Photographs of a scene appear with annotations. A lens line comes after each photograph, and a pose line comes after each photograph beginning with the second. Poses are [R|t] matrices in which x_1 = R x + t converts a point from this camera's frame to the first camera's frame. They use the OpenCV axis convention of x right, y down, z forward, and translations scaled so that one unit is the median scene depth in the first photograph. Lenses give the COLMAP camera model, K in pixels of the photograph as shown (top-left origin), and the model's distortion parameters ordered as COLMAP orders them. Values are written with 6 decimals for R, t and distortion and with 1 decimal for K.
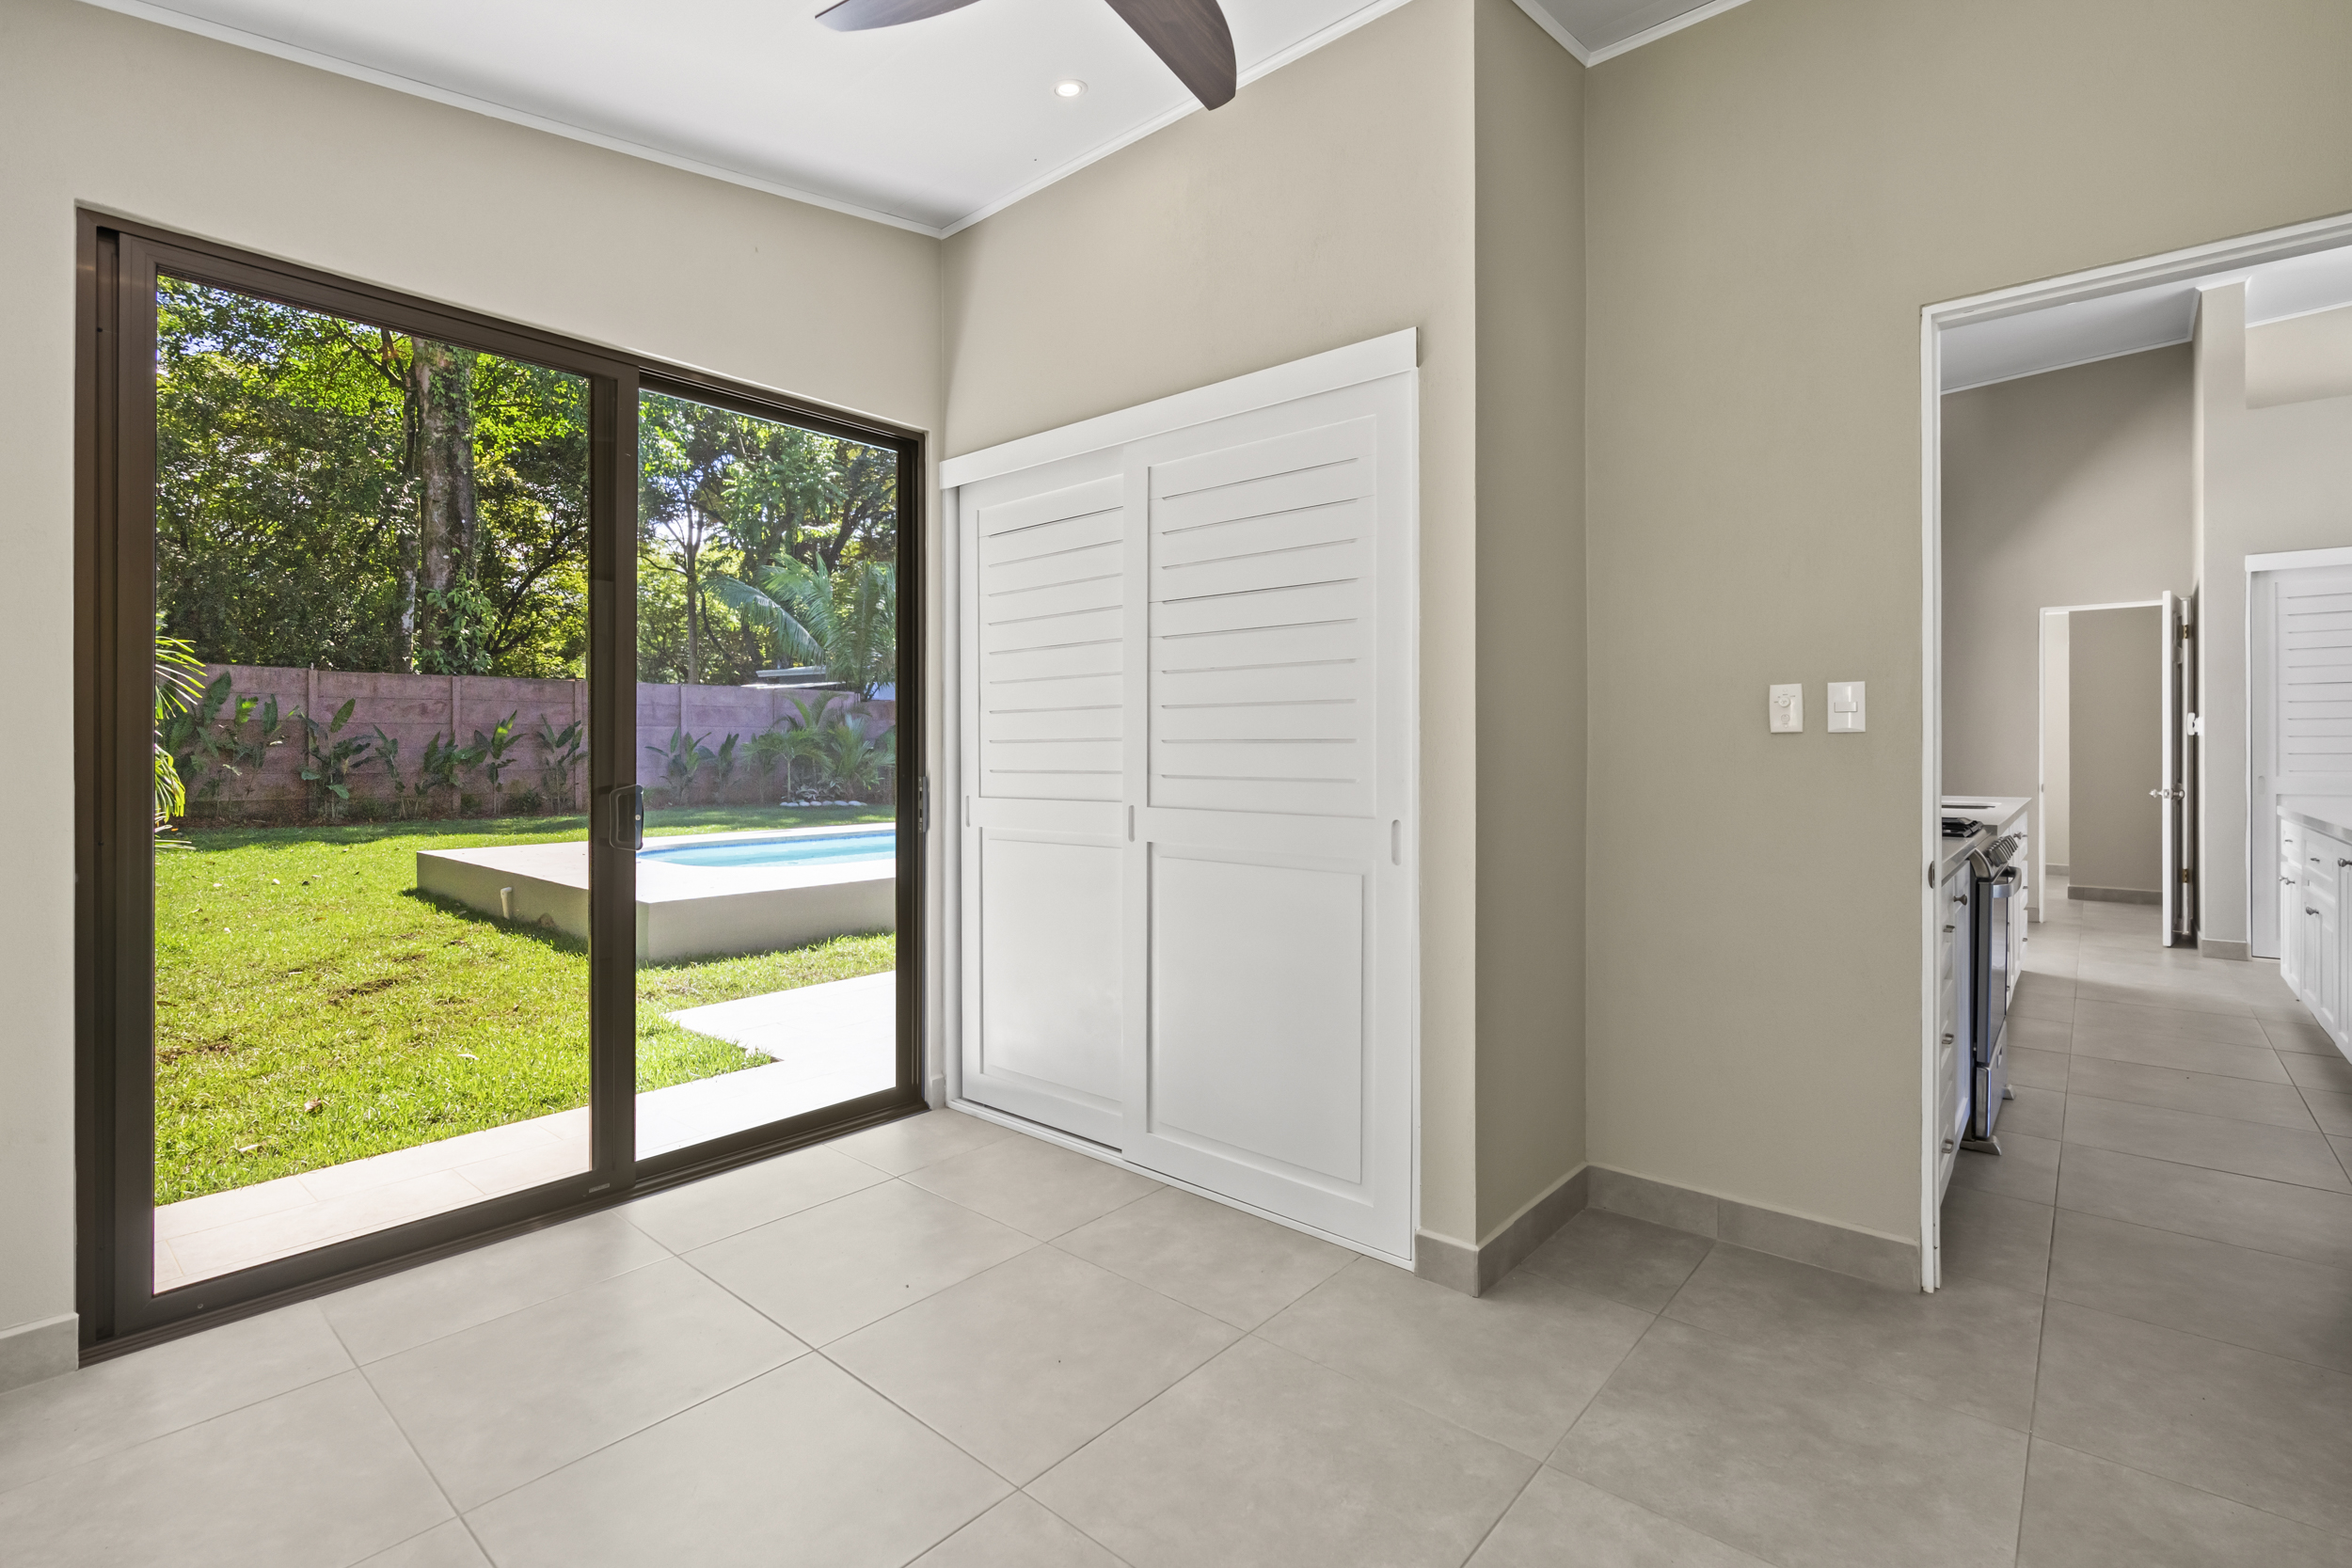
lens RADIAL K [[1076.2, 0, 1174.9], [0, 1076.2, 745.2], [0, 0, 1]] dist [-0.001301, -0.000328]
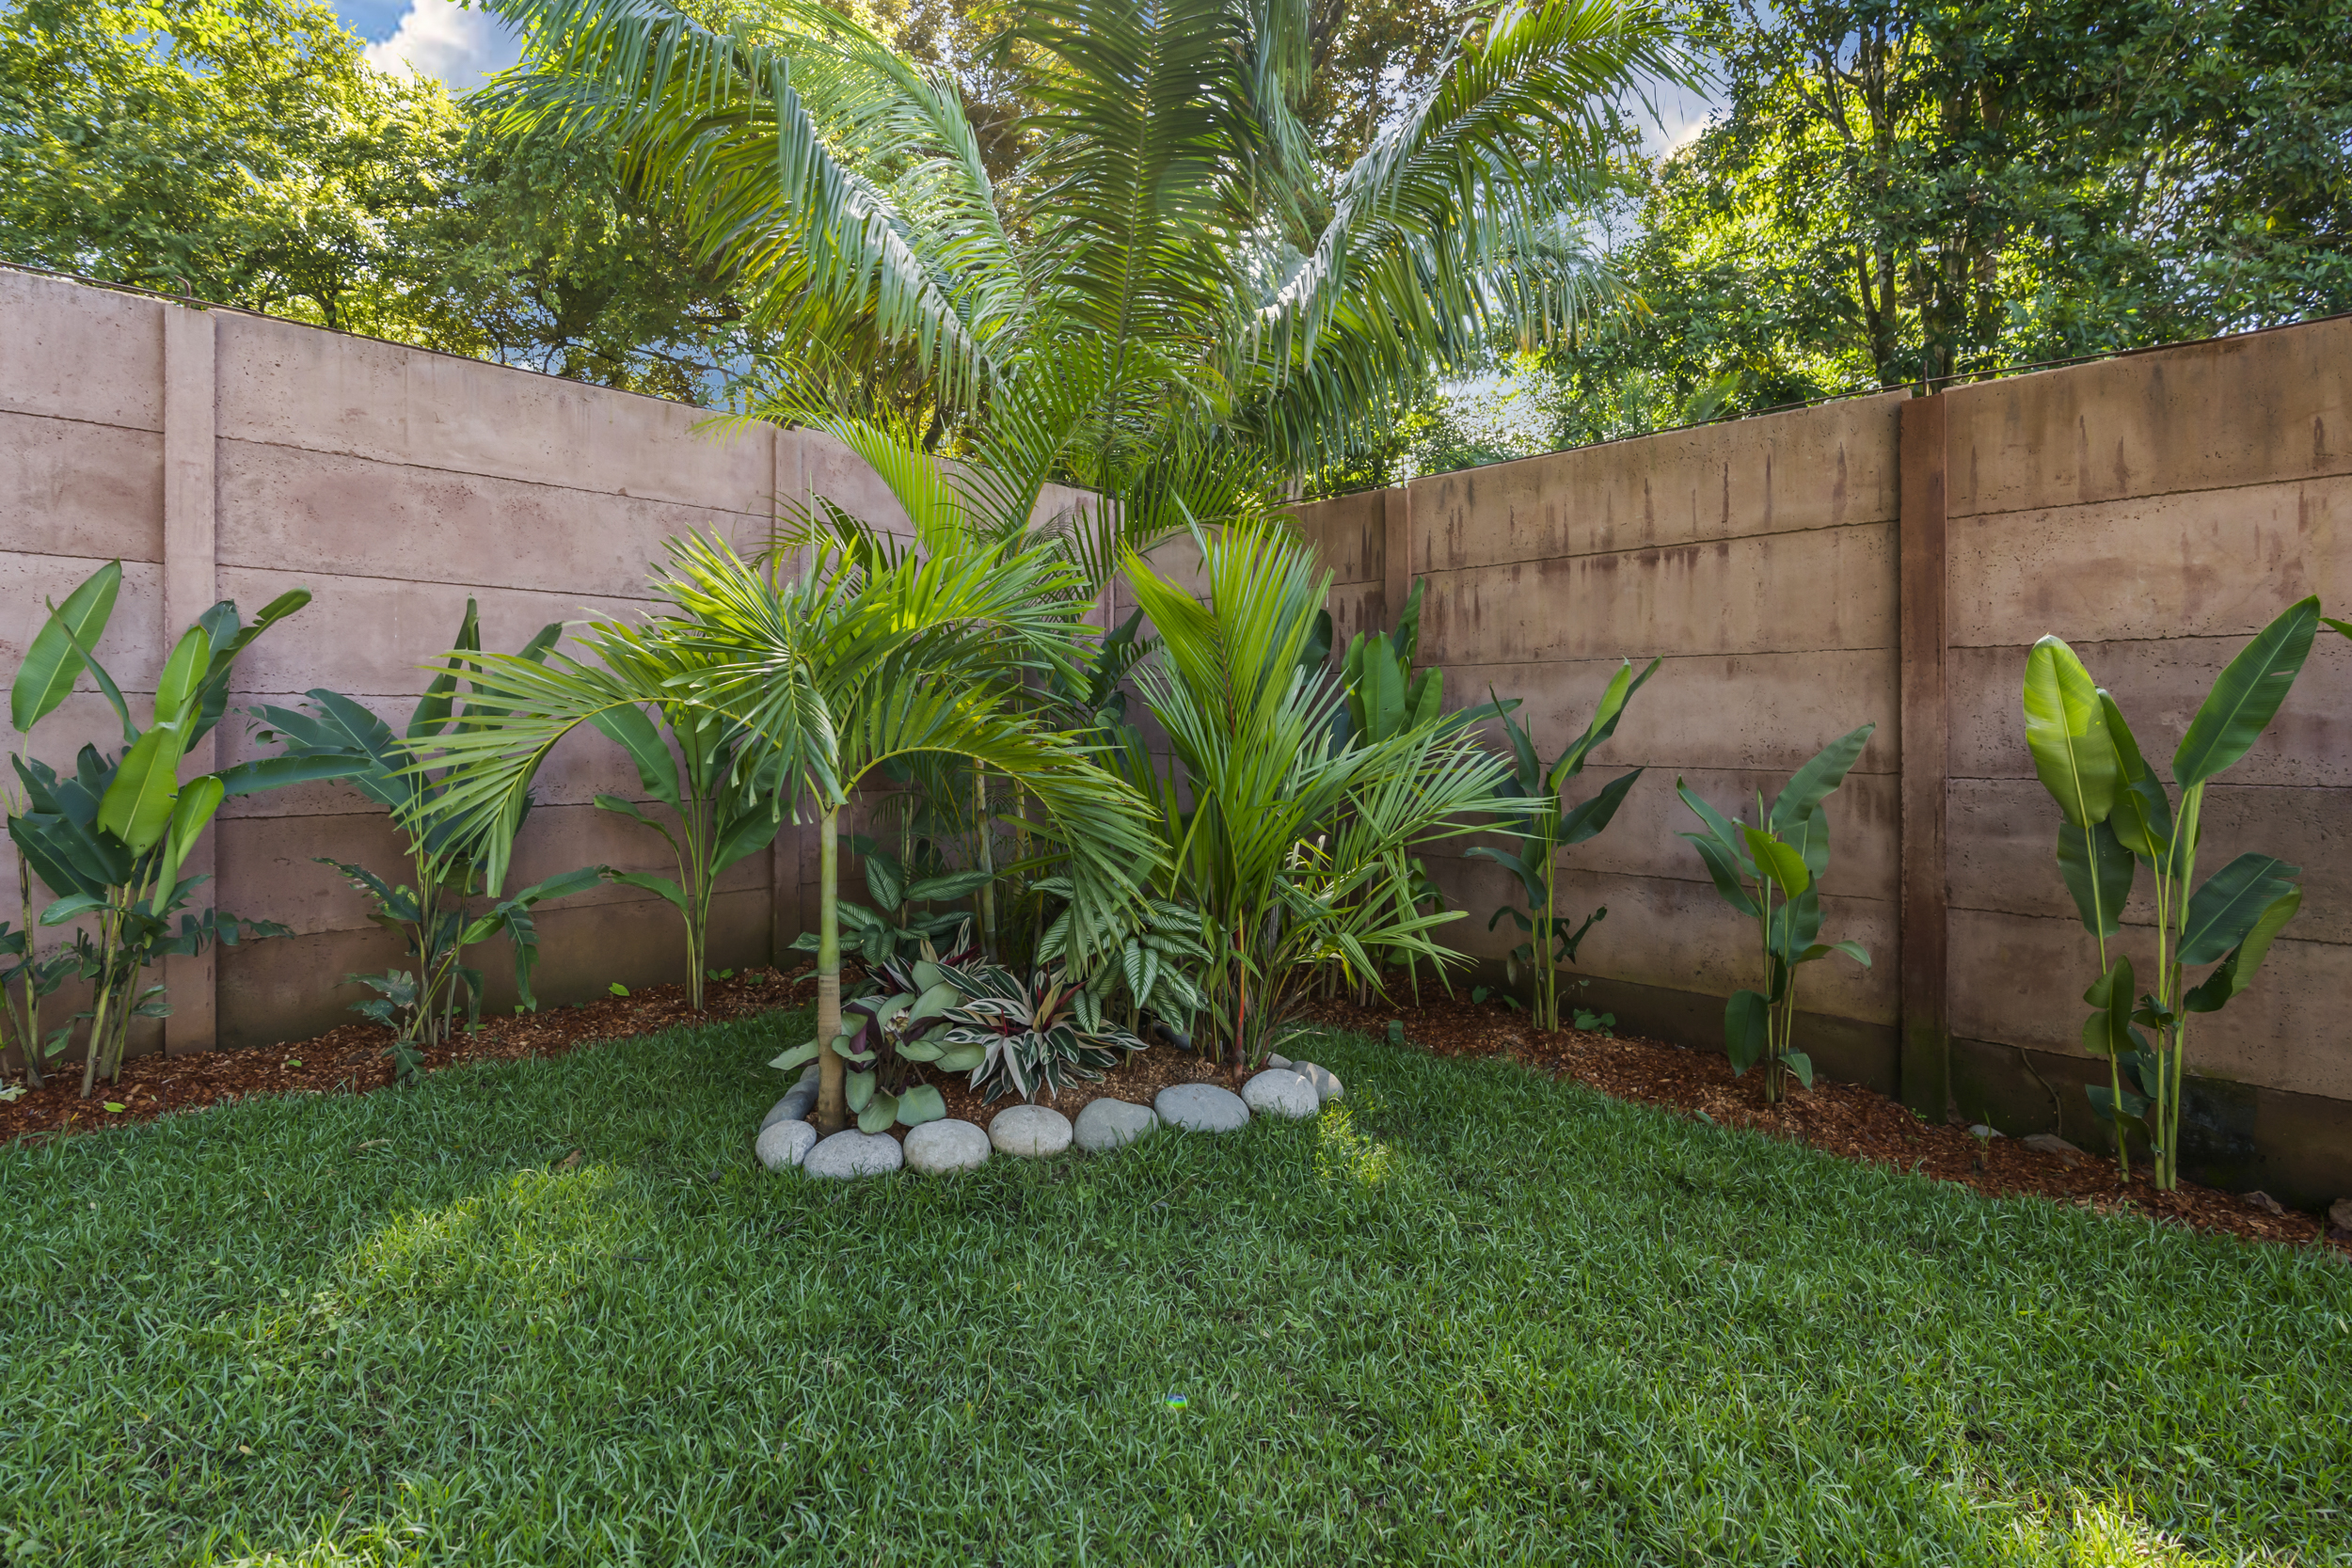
lens RADIAL K [[1105.8, 0, 1178.2], [0, 1105.8, 761.5], [0, 0, 1]] dist [-0.002819, -0.001161]
pose [[0.996160, 0.001312, -0.087542, -0.303164], [-0.000307, 0.999934, 0.011486, 0.008343], [0.087551, -0.011415, 0.996095, 0.865803]]
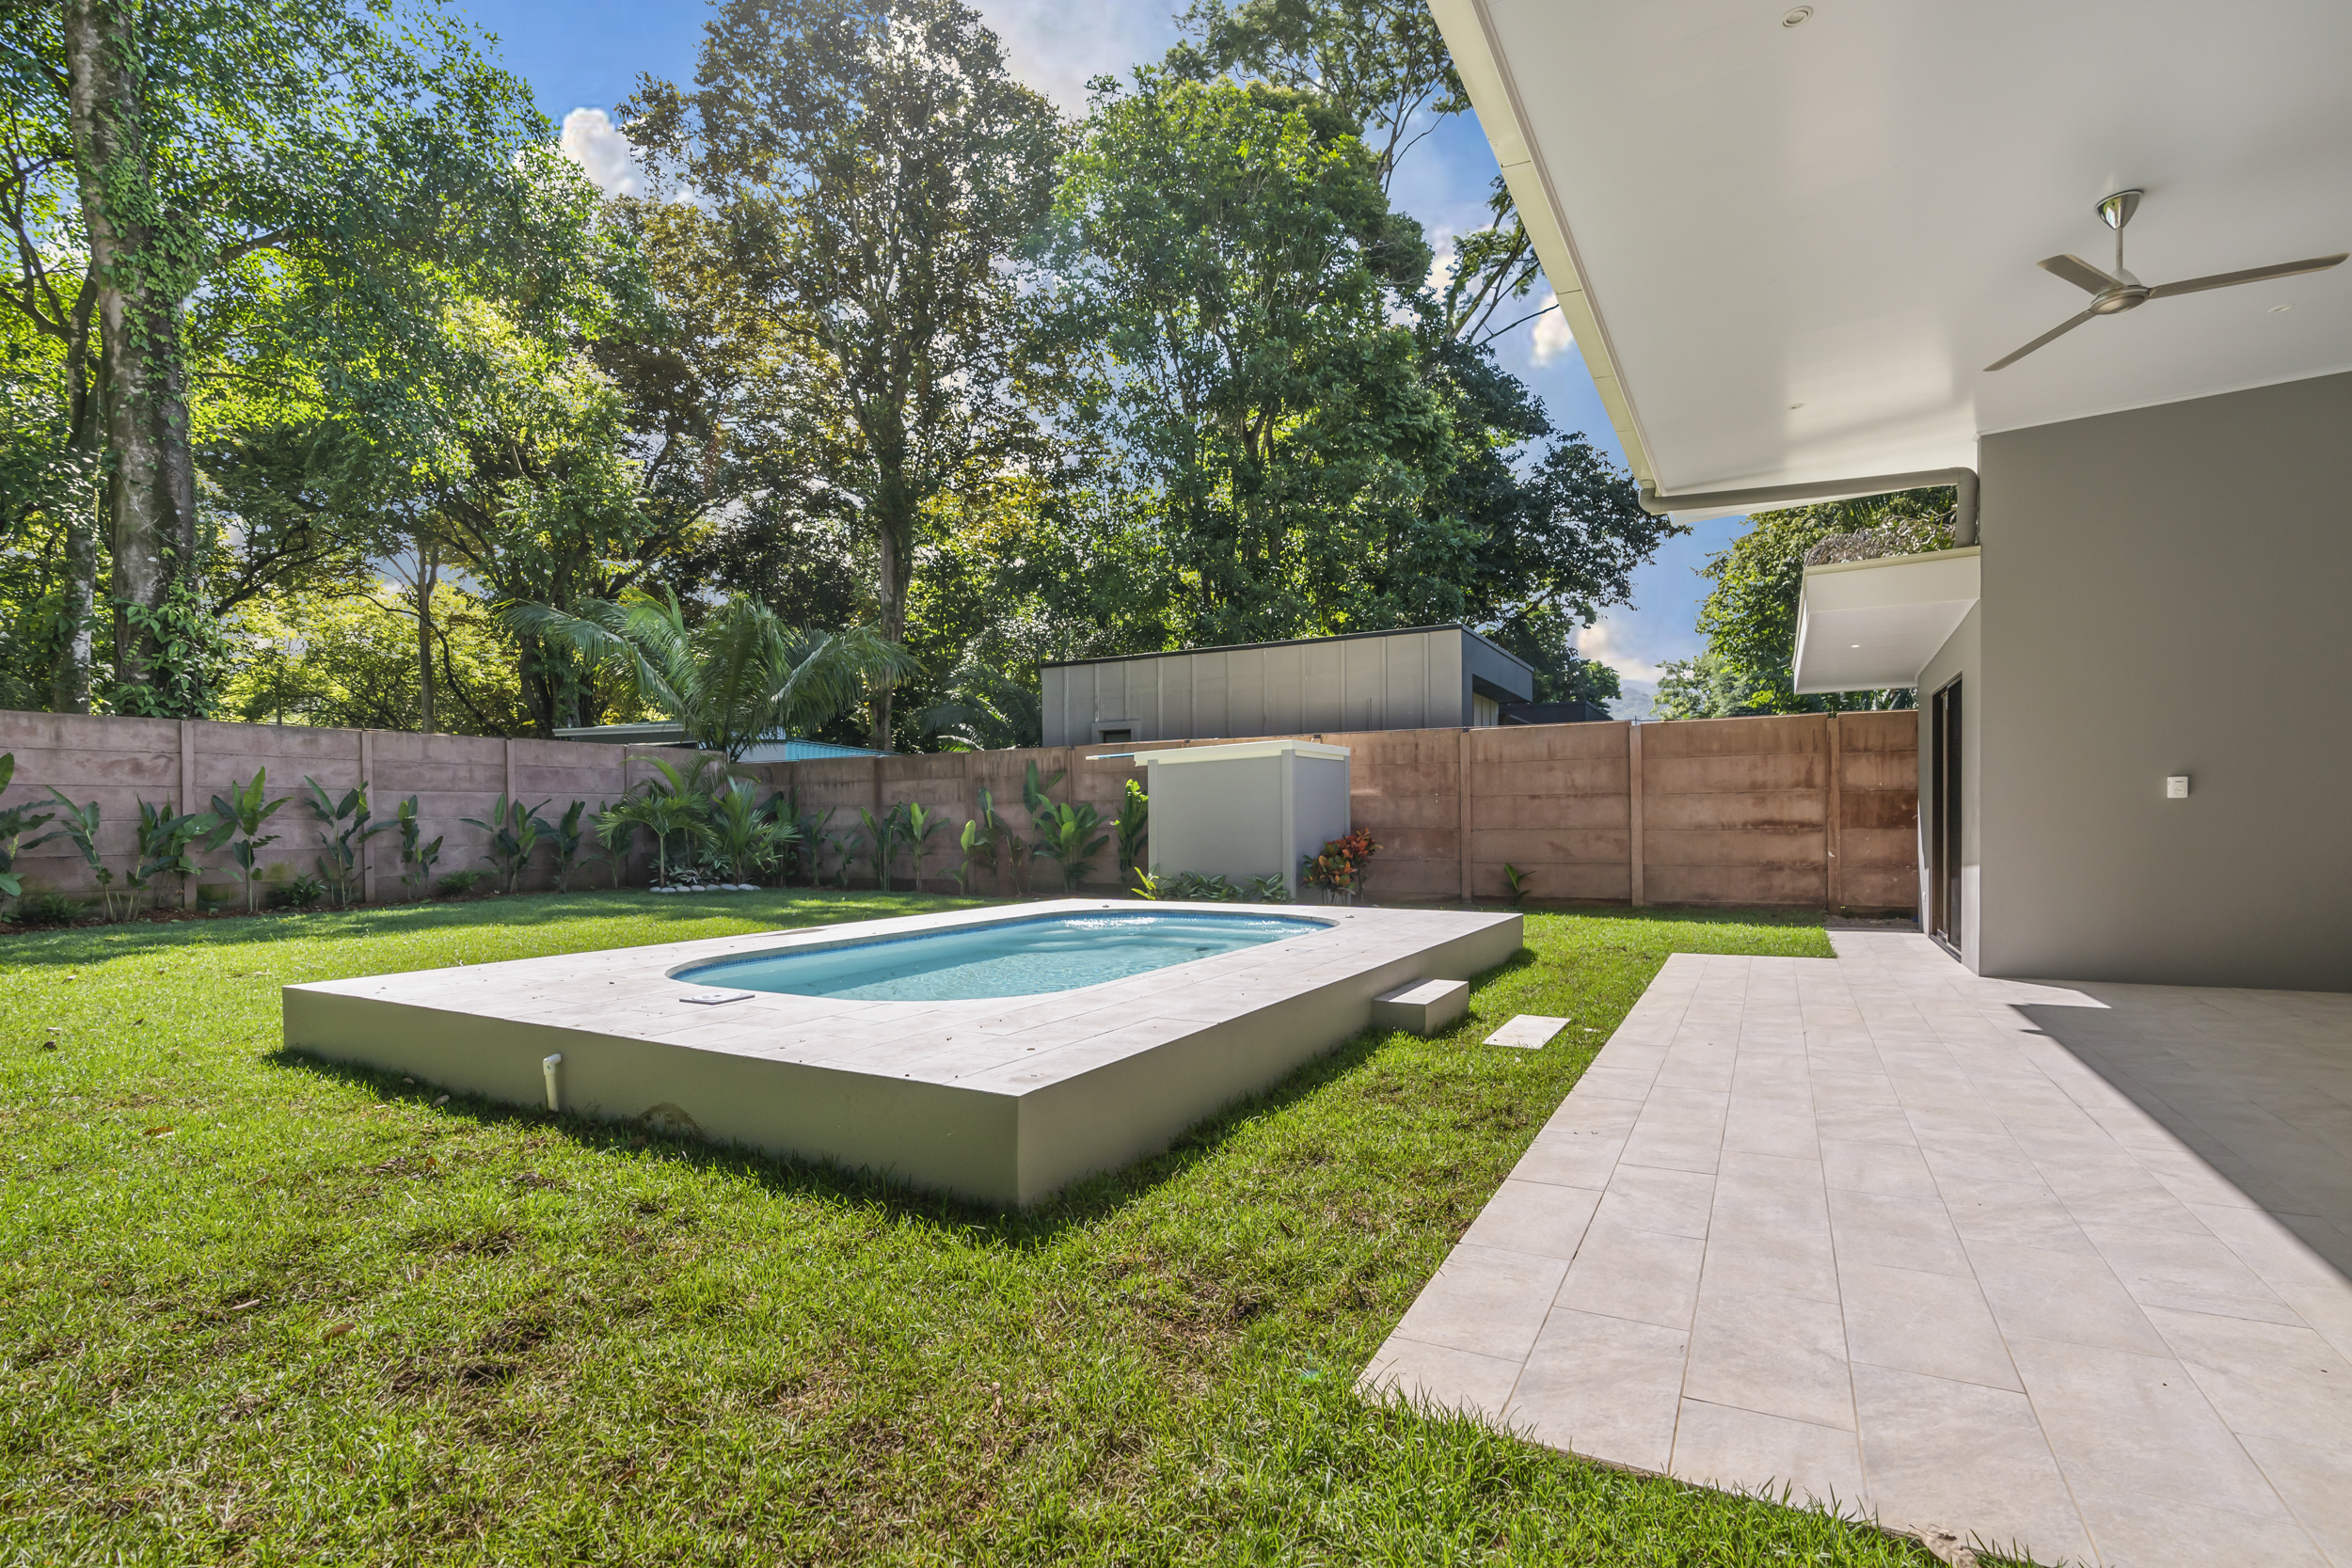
lens RADIAL K [[1089.3, 0, 1173.5], [0, 1089.3, 830.7], [0, 0, 1]] dist [0.000175, 0.000517]
pose [[0.979975, -0.007167, 0.198993, -0.147494], [0.005033, 0.999924, 0.011231, 0.004143], [-0.199058, -0.010005, 0.979937, 0.135706]]
